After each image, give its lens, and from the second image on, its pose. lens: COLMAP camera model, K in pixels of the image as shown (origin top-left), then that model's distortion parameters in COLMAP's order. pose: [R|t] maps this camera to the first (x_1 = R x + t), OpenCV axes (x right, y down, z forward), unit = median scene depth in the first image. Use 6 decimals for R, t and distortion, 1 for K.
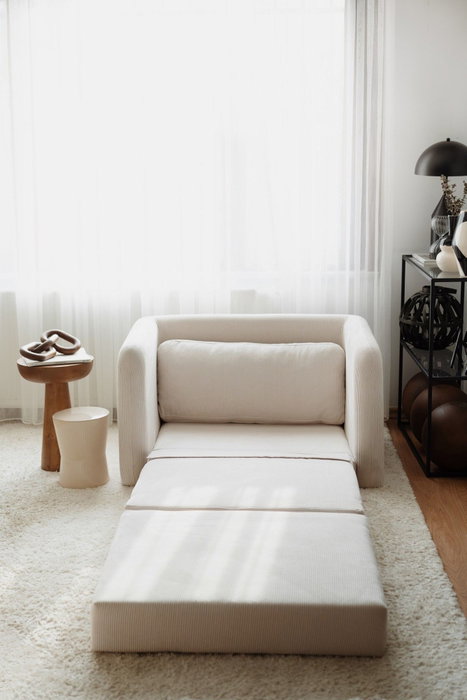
lens RADIAL K [[1089.3, 0, 233.5], [0, 1089.3, 350.0], [0, 0, 1]] dist [0.028642, 0.039497]
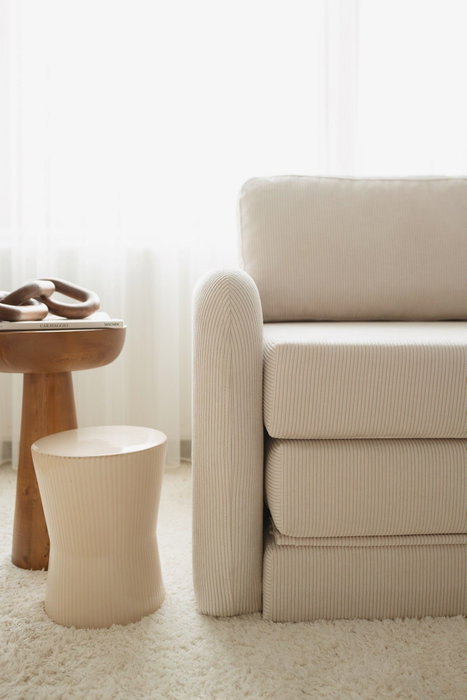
lens RADIAL K [[667.3, 0, 233.5], [0, 667.3, 350.0], [0, 0, 1]] dist [-0.040761, 0.036501]
pose [[0.997481, 0.001986, 0.070904, -0.103178], [0.005482, 0.994459, -0.104985, 0.049406], [-0.070720, 0.105109, 0.991943, 0.712738]]
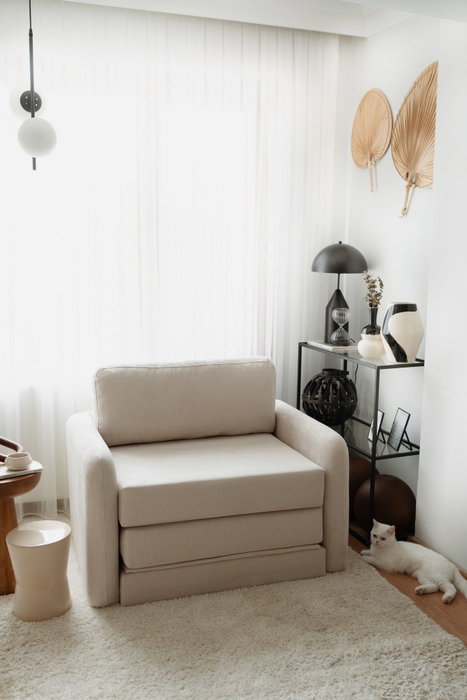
lens RADIAL K [[667.3, 0, 233.5], [0, 667.3, 350.0], [0, 0, 1]] dist [-0.040761, 0.036501]
pose [[0.938896, -0.033124, 0.342604, -0.166819], [0.051937, 0.997596, -0.045881, -0.056363], [-0.340261, 0.060872, 0.938359, 0.411797]]
